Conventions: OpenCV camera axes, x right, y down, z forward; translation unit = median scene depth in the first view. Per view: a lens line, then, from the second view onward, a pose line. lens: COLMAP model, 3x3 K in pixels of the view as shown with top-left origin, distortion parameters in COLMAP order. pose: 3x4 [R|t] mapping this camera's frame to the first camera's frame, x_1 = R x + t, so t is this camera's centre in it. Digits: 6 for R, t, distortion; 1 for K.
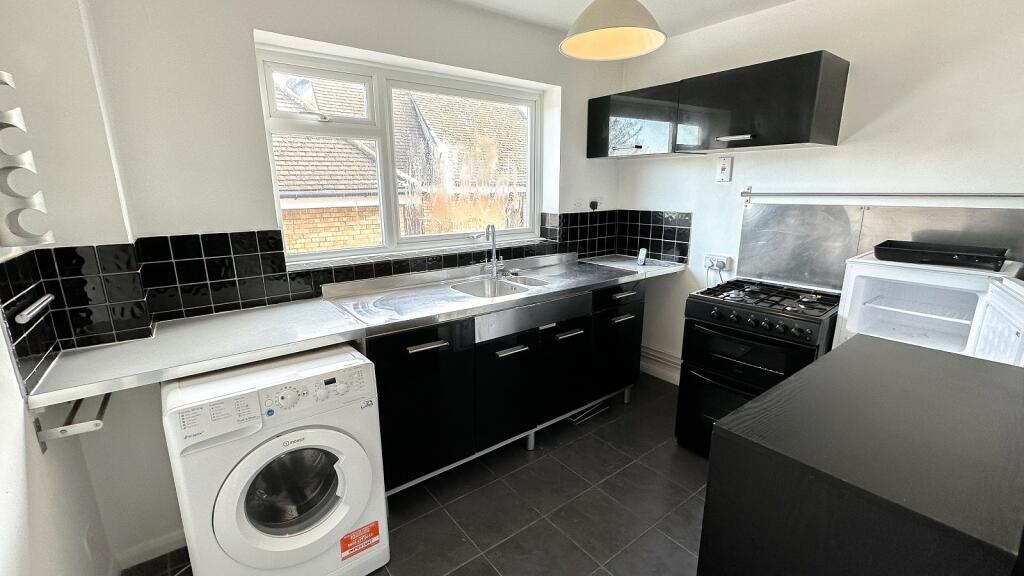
lens RADIAL K [[430.5, 0, 512.0], [0, 430.5, 288.0], [0, 0, 1]] dist [-0.011759, -0.000018]
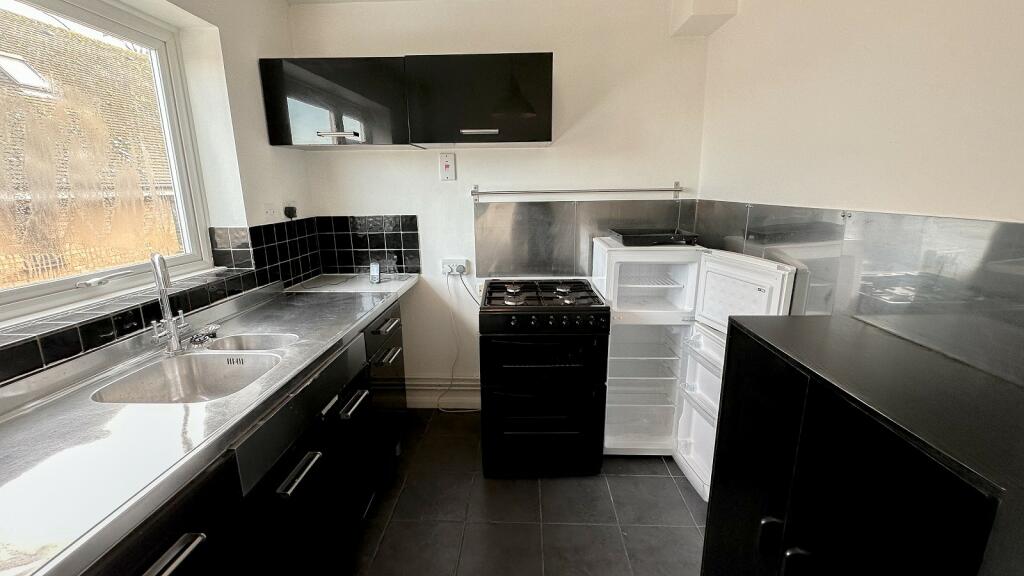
lens RADIAL K [[430.5, 0, 512.0], [0, 430.5, 288.0], [0, 0, 1]] dist [-0.011759, -0.000018]
pose [[0.634262, -0.174543, 0.753158, -0.150282], [0.180012, 0.980748, 0.075692, -0.061720], [-0.751869, 0.087569, 0.653471, 0.294927]]
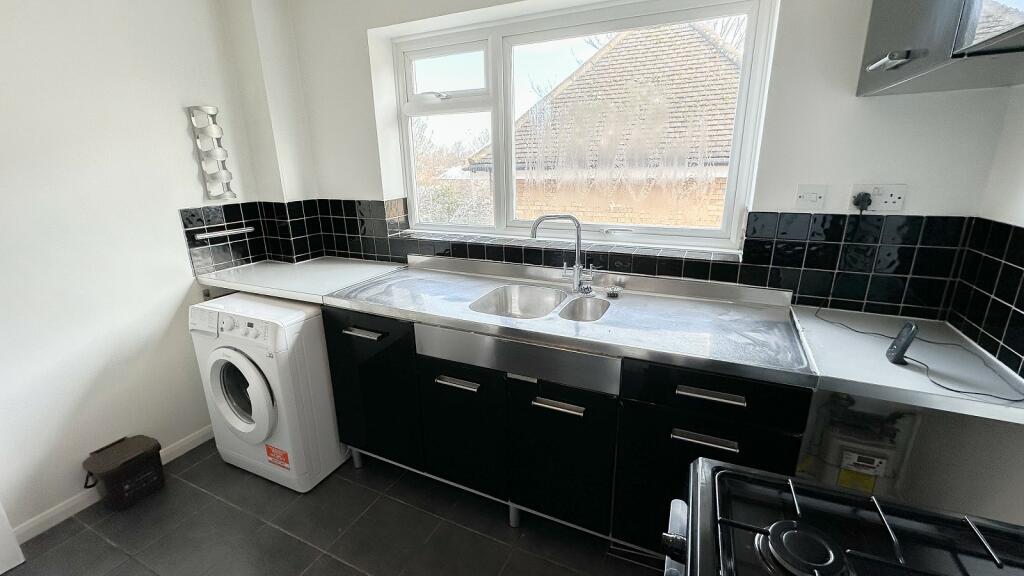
lens RADIAL K [[430.5, 0, 512.0], [0, 430.5, 288.0], [0, 0, 1]] dist [-0.011759, -0.000018]
pose [[0.453066, 0.252983, -0.854828, 0.480549], [-0.186205, 0.964594, 0.186778, -0.131259], [0.871814, 0.074551, 0.484131, 0.514091]]
